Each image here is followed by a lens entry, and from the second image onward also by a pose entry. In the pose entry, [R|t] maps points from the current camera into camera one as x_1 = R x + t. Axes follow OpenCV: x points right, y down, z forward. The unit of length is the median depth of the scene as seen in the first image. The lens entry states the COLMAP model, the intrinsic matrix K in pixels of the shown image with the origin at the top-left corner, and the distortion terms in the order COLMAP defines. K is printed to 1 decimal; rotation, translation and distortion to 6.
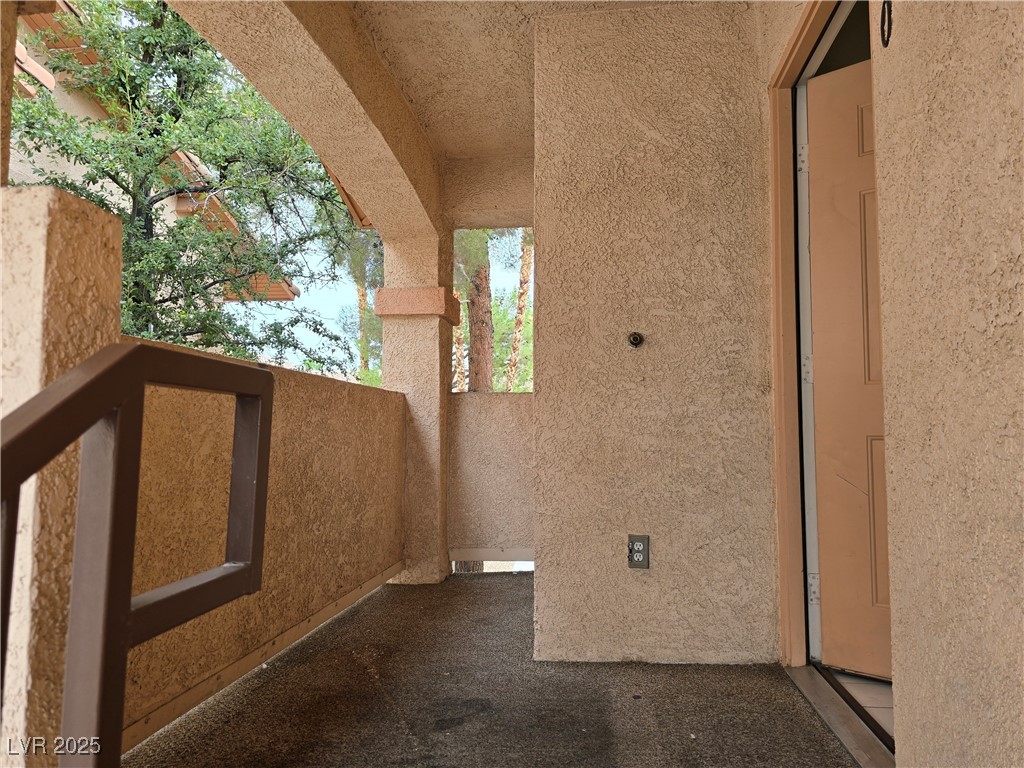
lens RADIAL K [[676.9, 0, 530.2], [0, 676.9, 388.0], [0, 0, 1]] dist [0.058840, -0.000532]
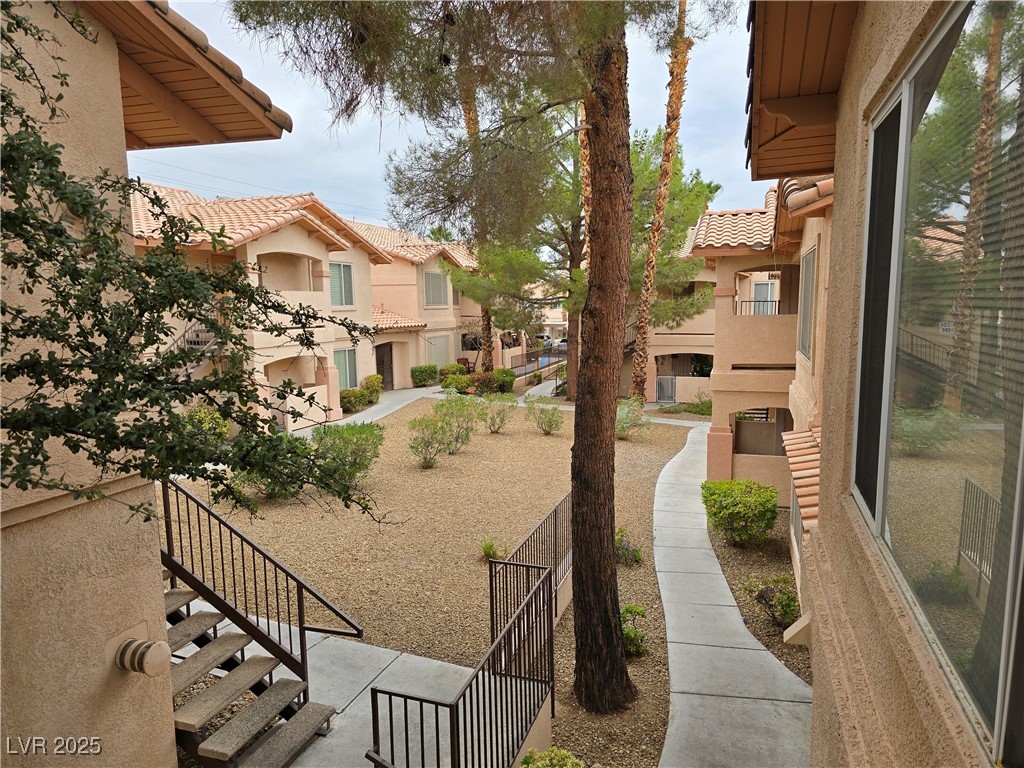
lens RADIAL K [[676.9, 0, 530.2], [0, 676.9, 388.0], [0, 0, 1]] dist [0.058840, -0.000532]
pose [[0.979854, 0.014512, -0.199190, -0.008242], [0.025205, 0.980396, 0.195417, -0.011228], [0.198121, -0.196501, 0.960279, 0.159648]]
